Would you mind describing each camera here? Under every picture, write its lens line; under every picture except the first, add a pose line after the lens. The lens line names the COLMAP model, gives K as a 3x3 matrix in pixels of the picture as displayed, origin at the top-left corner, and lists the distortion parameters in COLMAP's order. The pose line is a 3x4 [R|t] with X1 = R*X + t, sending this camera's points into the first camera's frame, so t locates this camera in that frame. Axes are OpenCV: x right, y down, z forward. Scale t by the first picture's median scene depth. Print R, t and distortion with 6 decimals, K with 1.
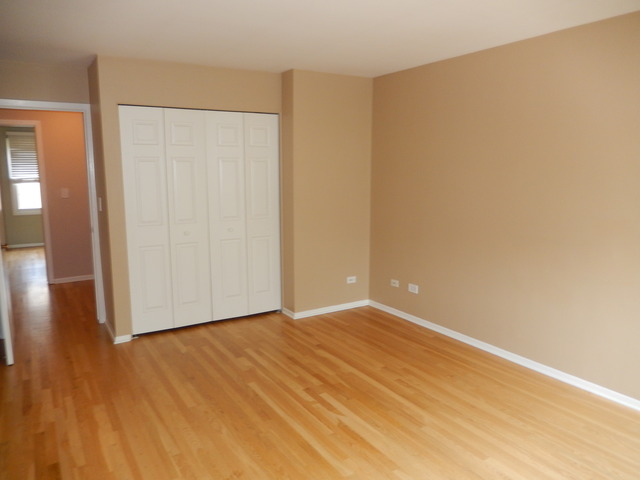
lens RADIAL K [[476.2, 0, 319.5], [0, 476.2, 239.9], [0, 0, 1]] dist [-0.004817, -0.012099]
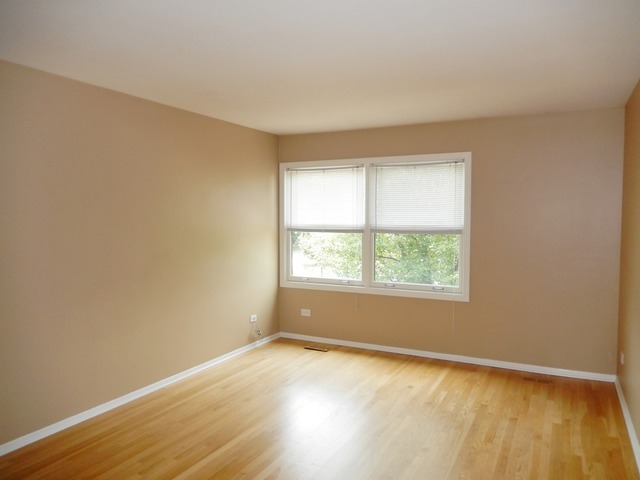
lens RADIAL K [[476.2, 0, 320.5], [0, 476.2, 240.5], [0, 0, 1]] dist [-0.004817, -0.012099]
pose [[-0.505147, -0.043586, 0.861932, -0.641823], [0.137435, 0.981916, 0.130199, -0.153200], [-0.852020, 0.184229, -0.490022, 1.068620]]
